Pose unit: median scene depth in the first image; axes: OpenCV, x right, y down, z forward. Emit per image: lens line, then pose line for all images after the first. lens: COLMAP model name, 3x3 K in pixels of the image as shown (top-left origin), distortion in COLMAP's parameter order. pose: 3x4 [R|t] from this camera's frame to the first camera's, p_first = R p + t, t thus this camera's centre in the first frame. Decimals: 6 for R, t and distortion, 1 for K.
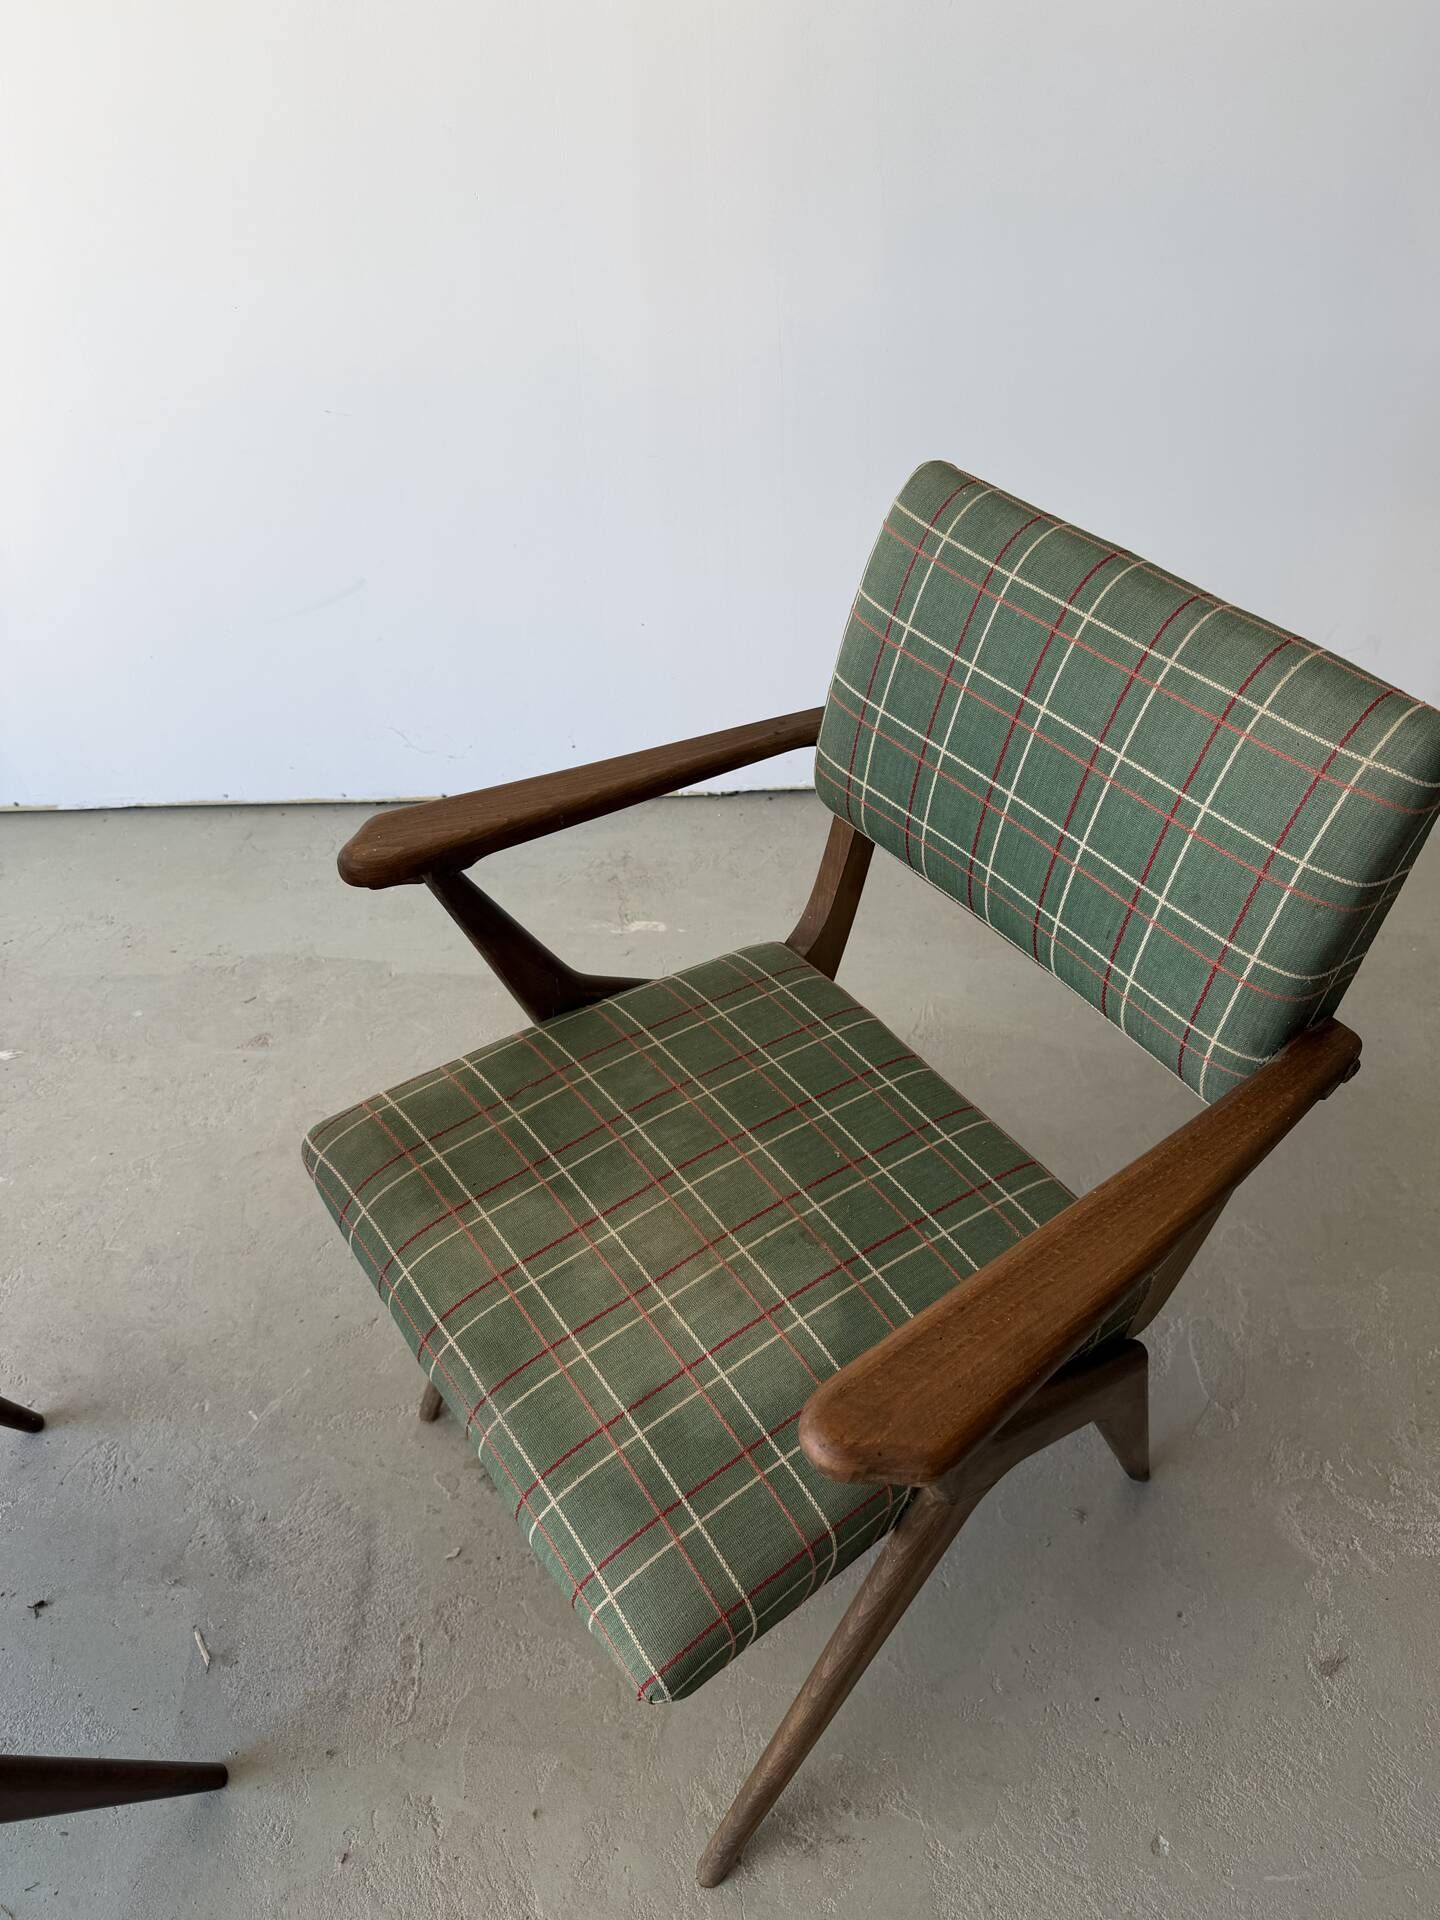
lens RADIAL K [[1344.9, 0, 713.9], [0, 1344.9, 964.9], [0, 0, 1]] dist [0.041447, -0.049694]
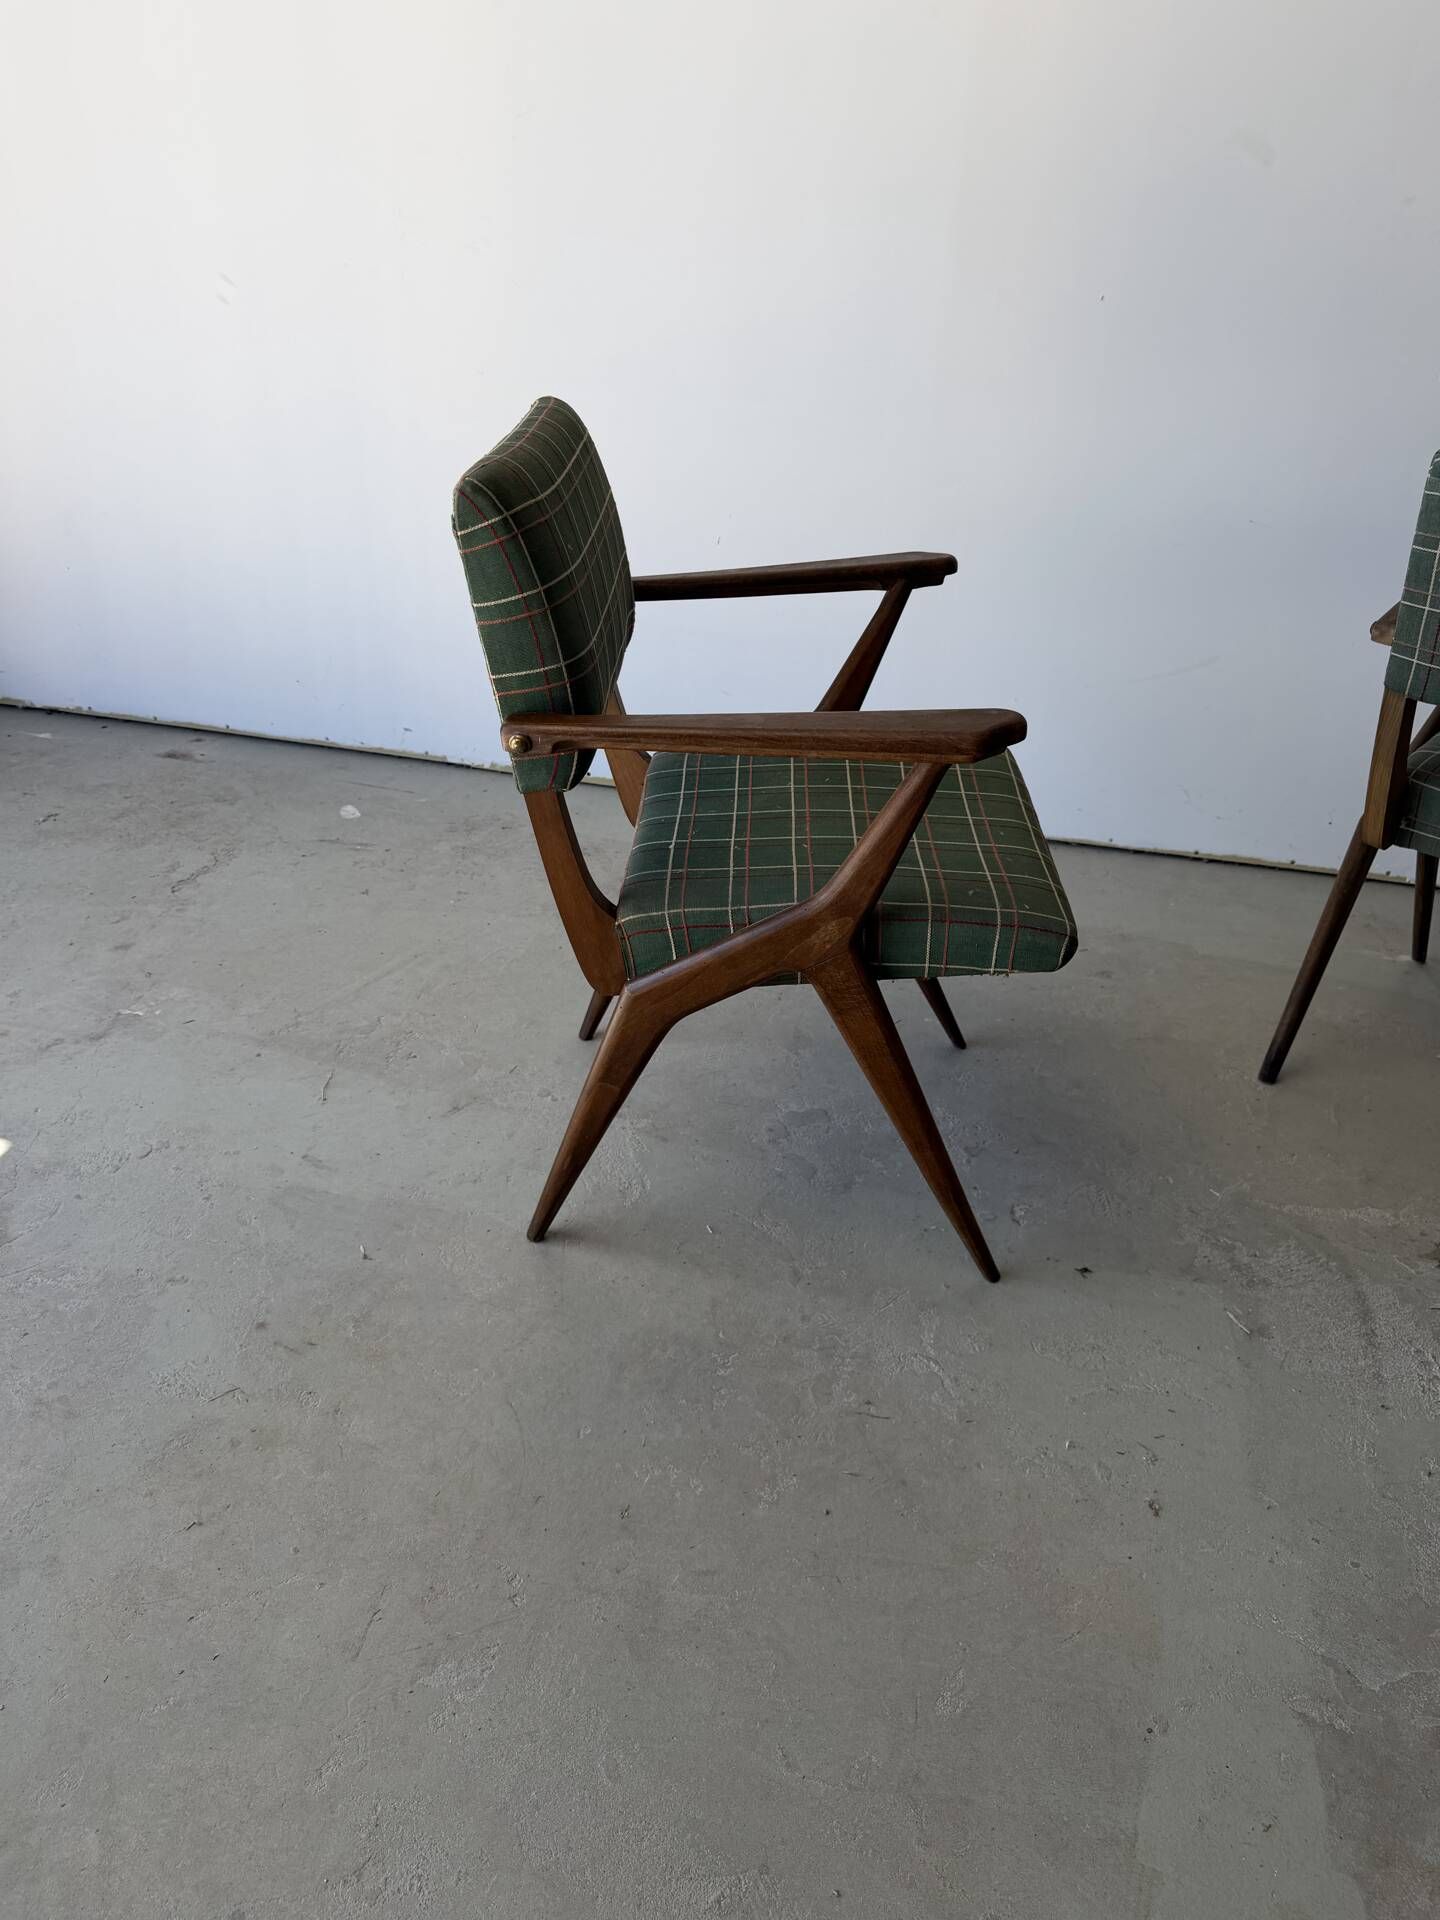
lens RADIAL K [[1340.5, 0, 723.4], [0, 1340.5, 967.6], [0, 0, 1]] dist [0.123908, -0.230369]
pose [[0.972860, 0.173163, -0.153488, -0.701889], [-0.206700, 0.948499, -0.240053, 0.598545], [0.104014, 0.265264, 0.958549, -0.295553]]
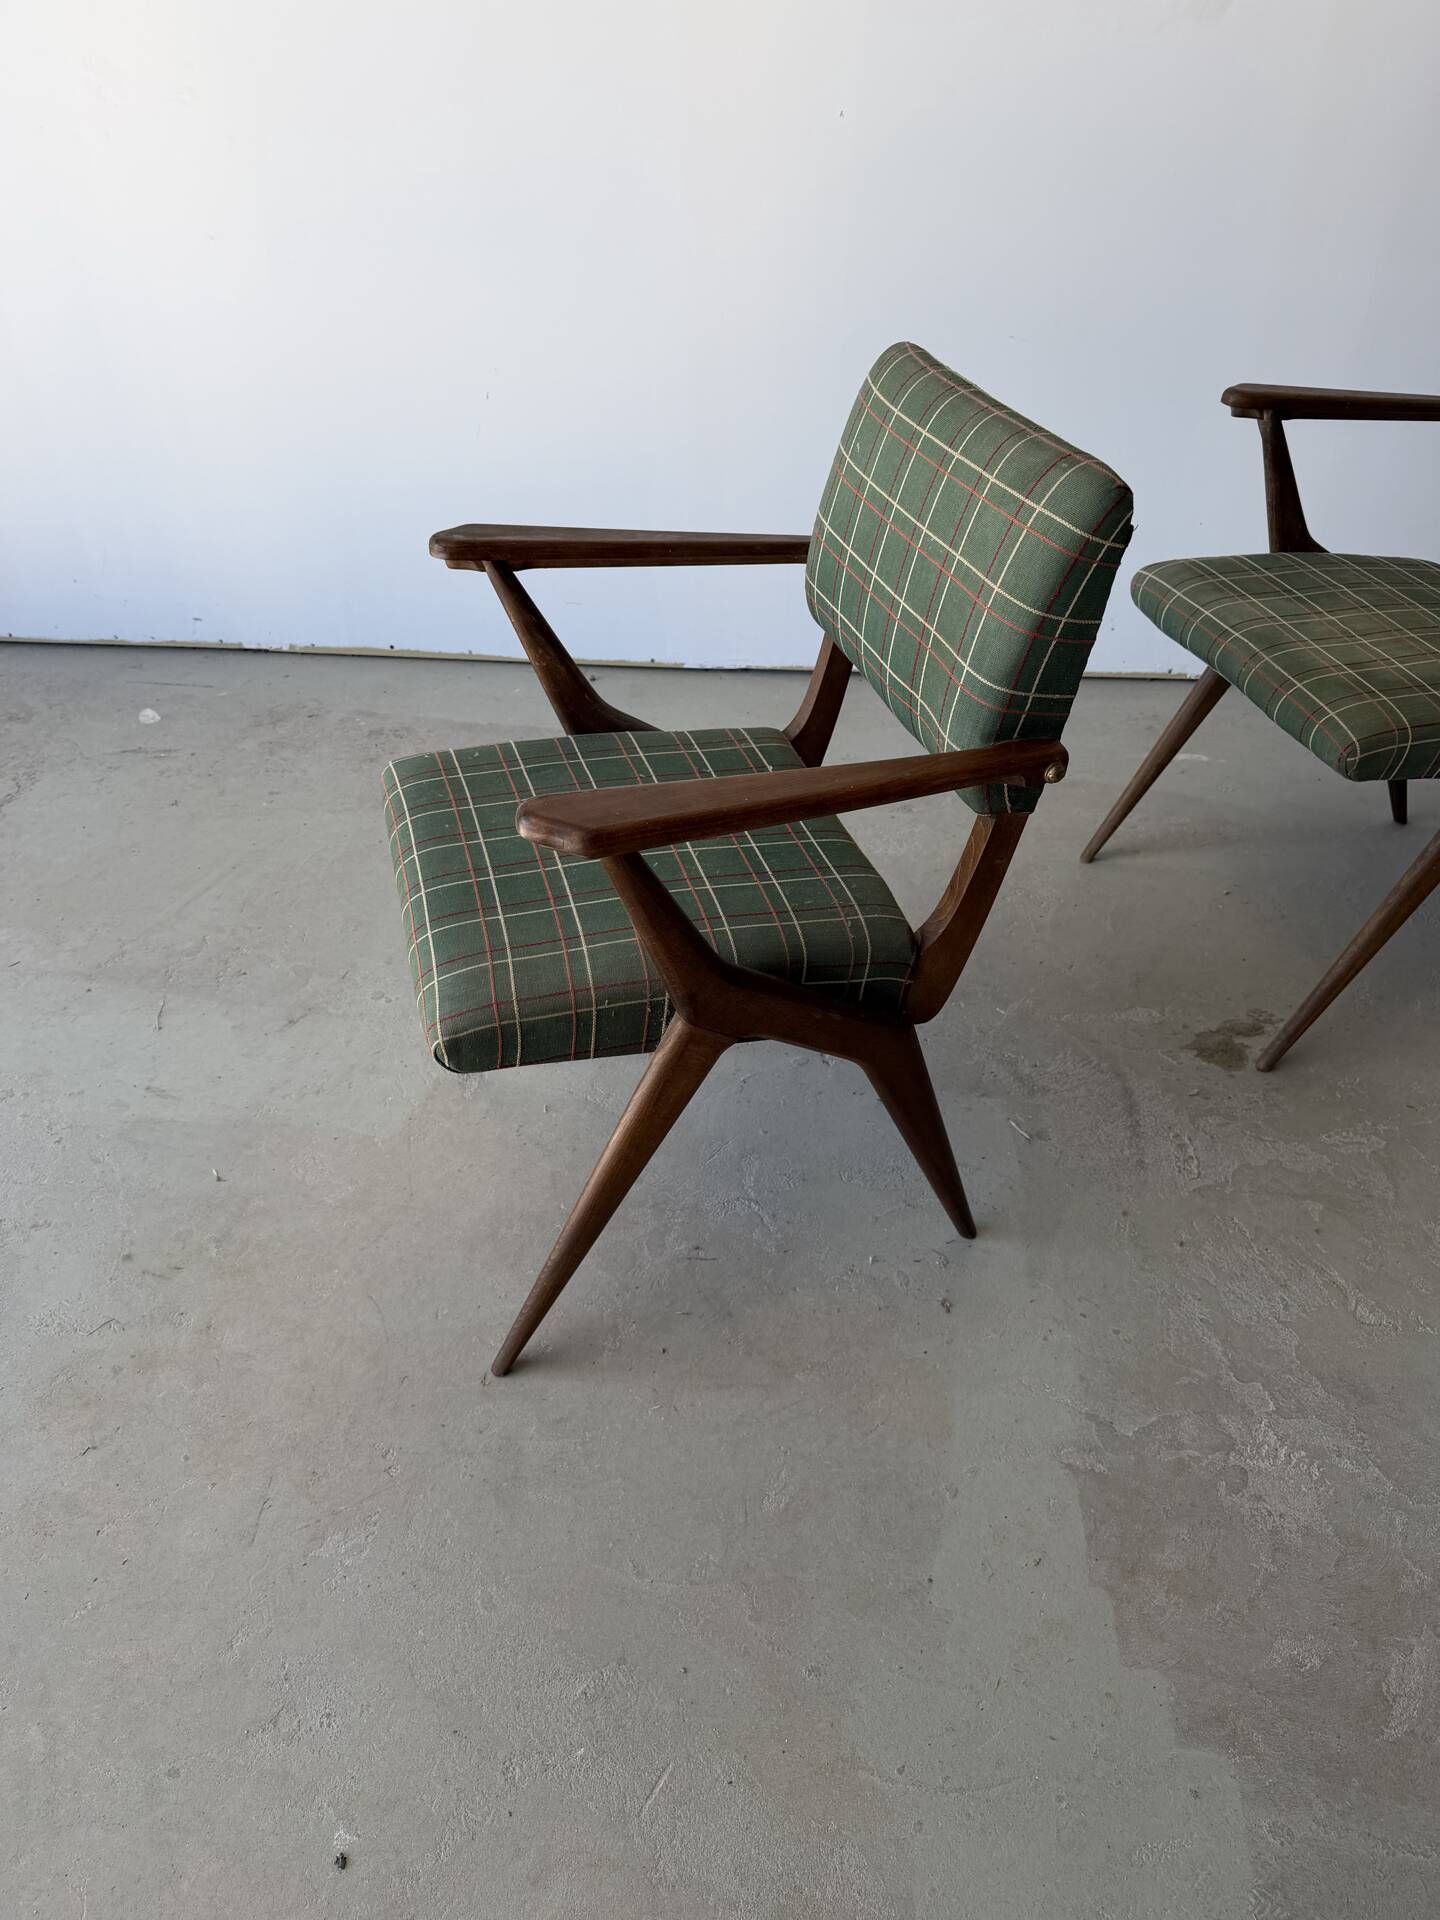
lens RADIAL K [[1347.4, 0, 723.5], [0, 1347.4, 970.3], [0, 0, 1]] dist [0.085689, -0.153015]
pose [[0.995924, 0.072561, -0.053568, -0.621706], [-0.077981, 0.991175, -0.107193, 0.521507], [0.045317, 0.110933, 0.992794, -0.380173]]
